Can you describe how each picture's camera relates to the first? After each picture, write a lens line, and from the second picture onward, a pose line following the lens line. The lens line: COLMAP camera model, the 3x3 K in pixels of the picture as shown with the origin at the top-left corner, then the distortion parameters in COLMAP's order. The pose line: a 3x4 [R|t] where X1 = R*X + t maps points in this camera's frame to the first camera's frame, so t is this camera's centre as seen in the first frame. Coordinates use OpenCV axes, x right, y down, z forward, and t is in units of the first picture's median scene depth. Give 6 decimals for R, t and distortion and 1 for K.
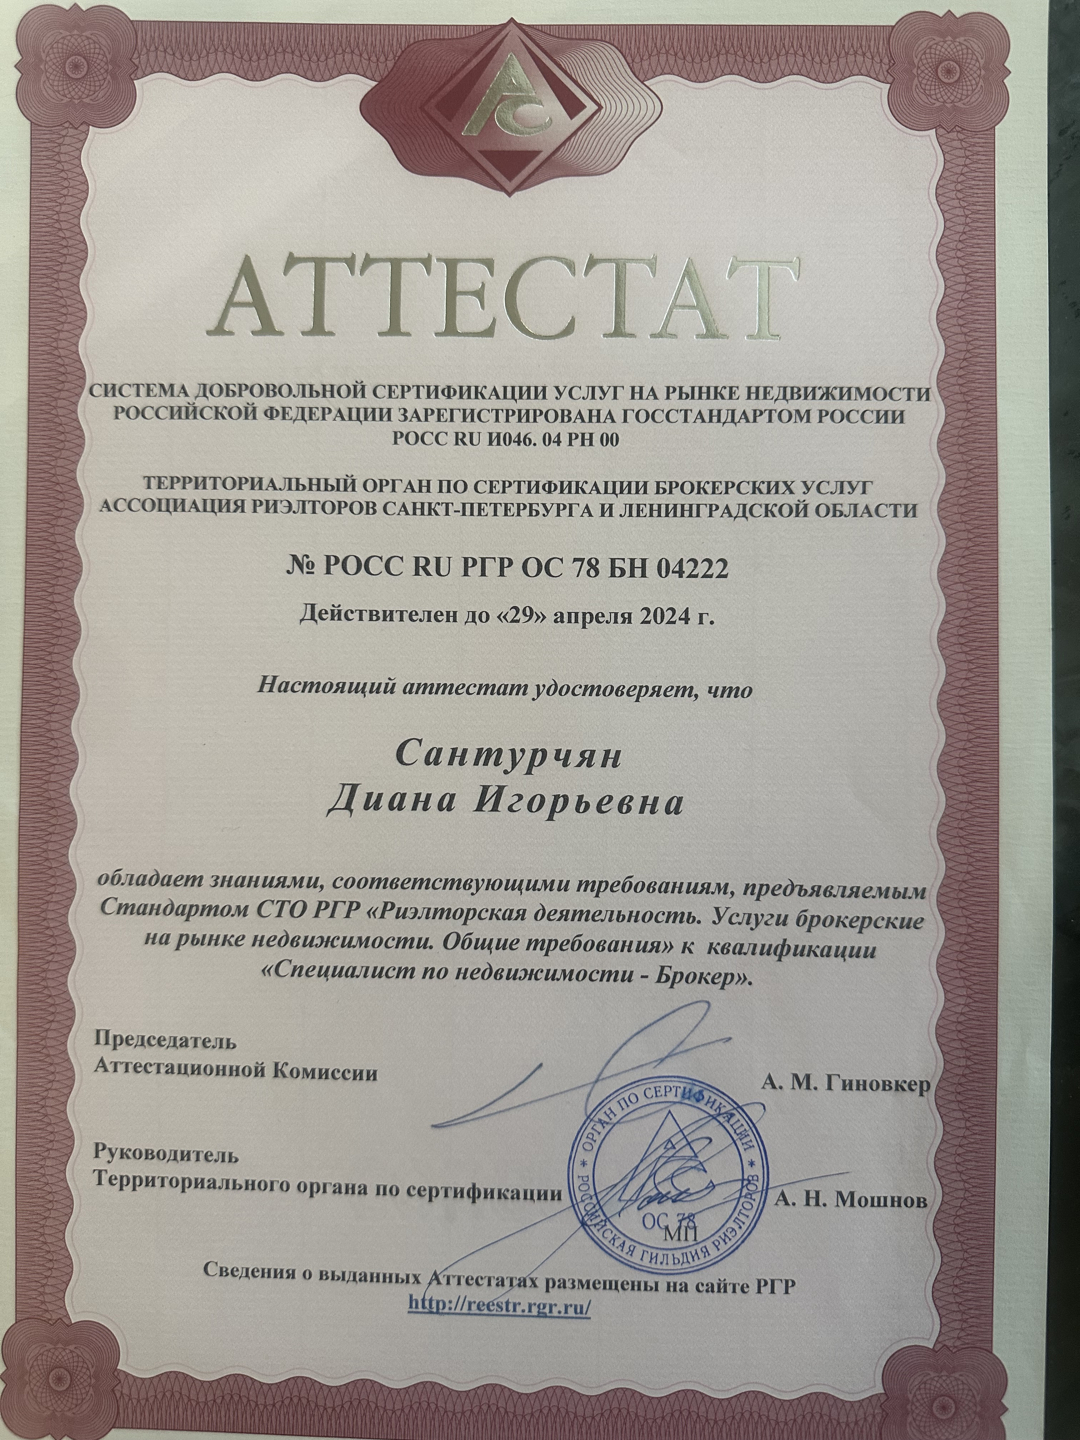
lens RADIAL K [[1250.0, 0, 499.8], [0, 1250.0, 942.7], [0, 0, 1]] dist [-0.030094, 0.064470]
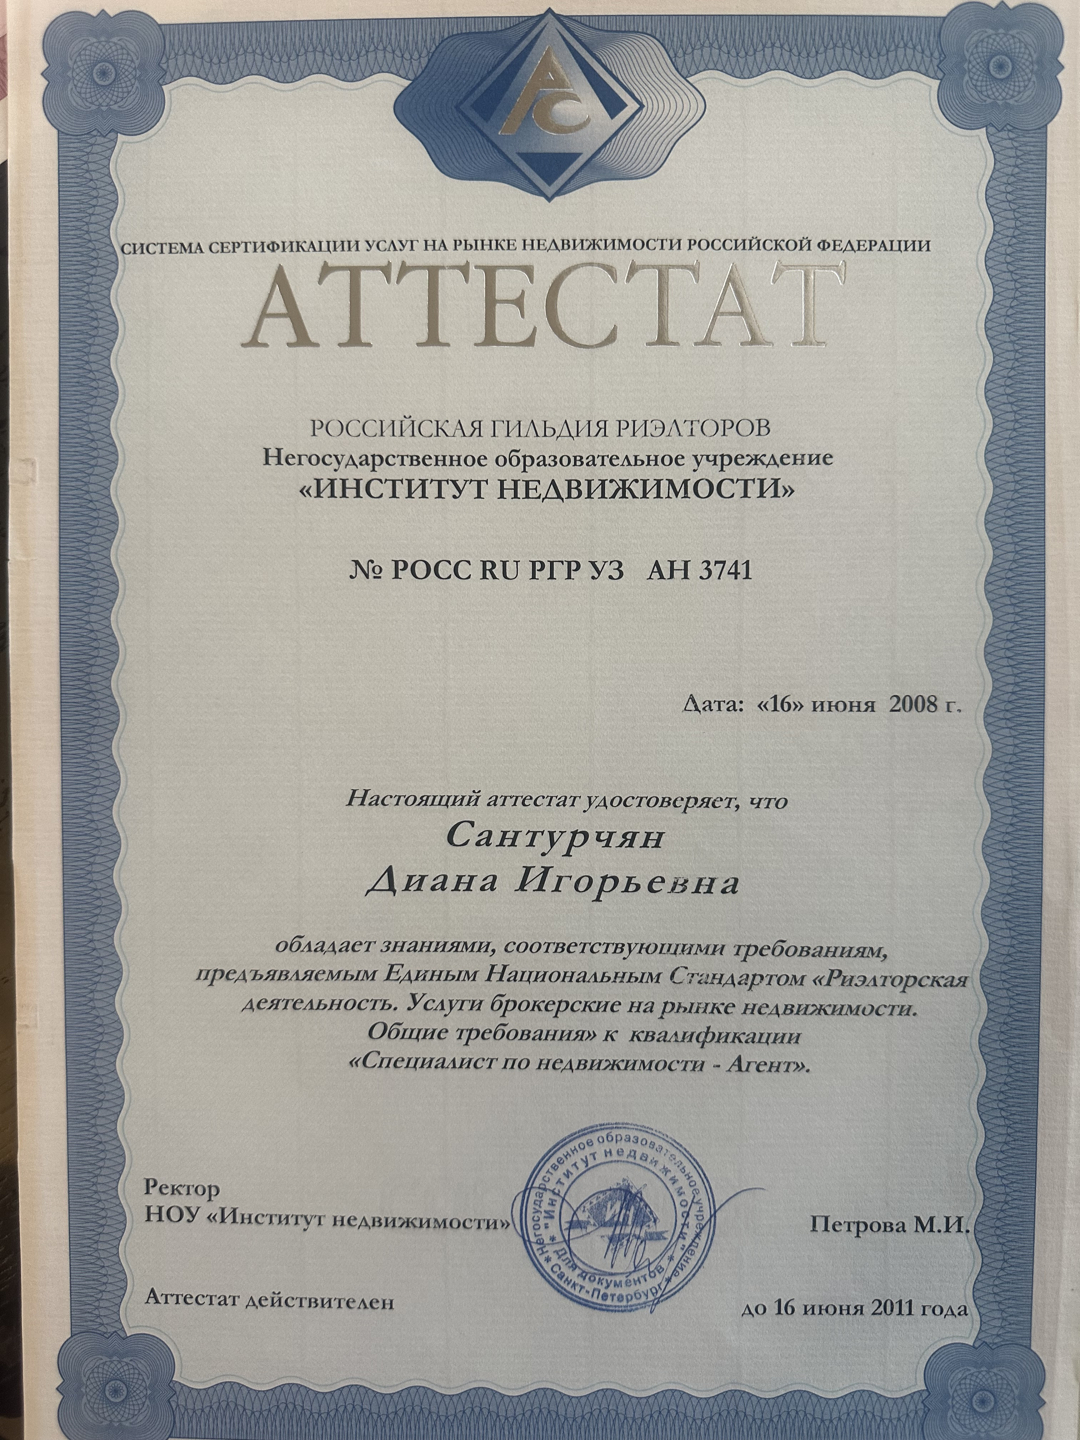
lens RADIAL K [[1249.9, 0, 538.6], [0, 1249.9, 720.0], [0, 0, 1]] dist [0.002945, 0.002767]
pose [[0.999959, -0.006375, -0.006494, 0.003499], [0.006712, 0.998558, 0.053262, -0.245996], [0.006145, -0.053304, 0.998559, 0.004974]]
